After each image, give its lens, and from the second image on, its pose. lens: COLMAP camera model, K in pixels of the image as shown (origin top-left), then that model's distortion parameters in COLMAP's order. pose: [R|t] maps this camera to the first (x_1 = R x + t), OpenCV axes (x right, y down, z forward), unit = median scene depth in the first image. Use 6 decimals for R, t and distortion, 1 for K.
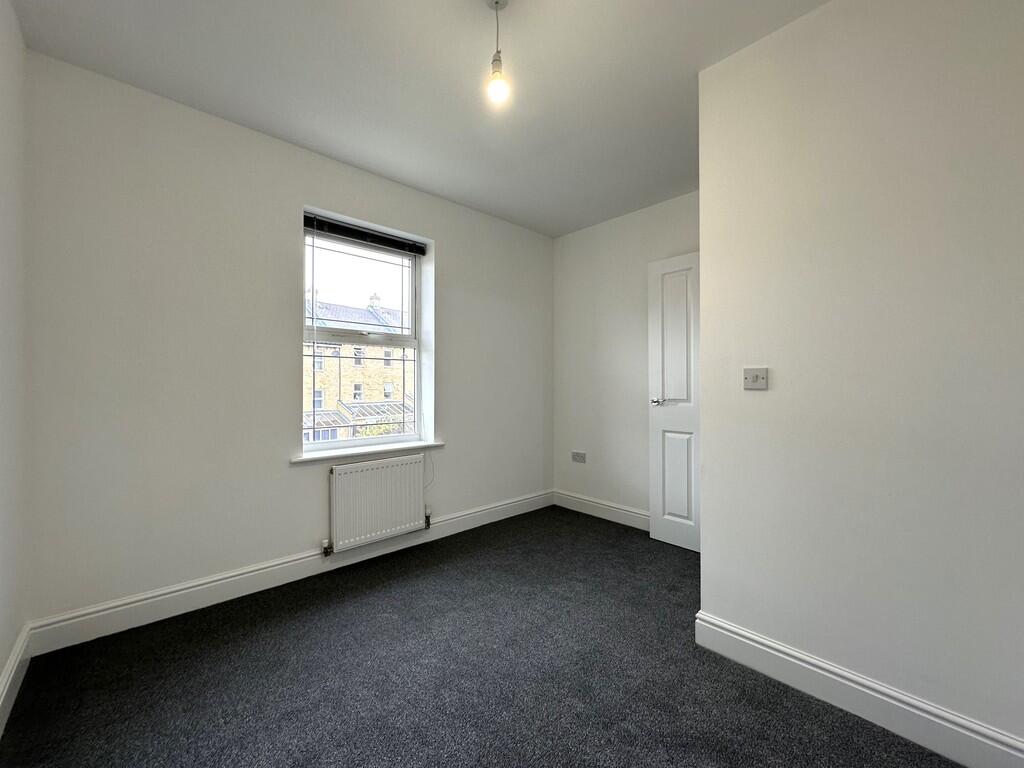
lens RADIAL K [[416.2, 0, 512.0], [0, 416.2, 384.0], [0, 0, 1]] dist [-0.007795, -0.000046]
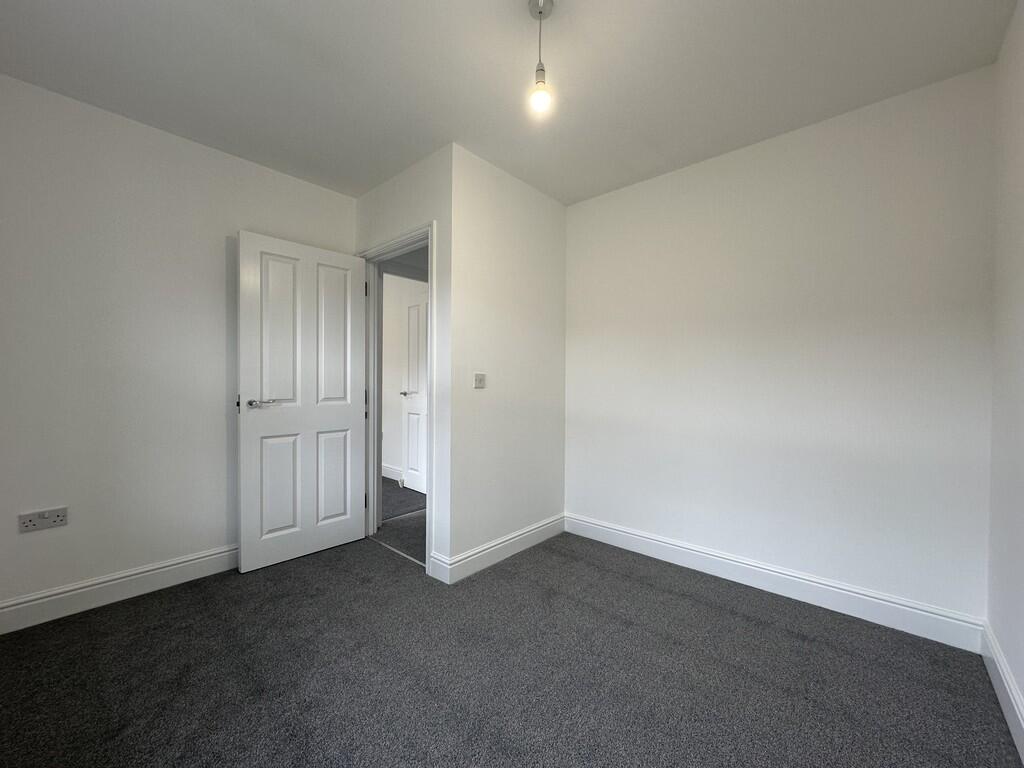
lens RADIAL K [[416.2, 0, 512.0], [0, 416.2, 384.0], [0, 0, 1]] dist [-0.007795, -0.000046]
pose [[-0.107142, -0.009430, 0.994199, -0.557166], [-0.008669, 0.999926, 0.008550, -0.008806], [-0.994206, -0.007703, -0.107216, 0.613316]]
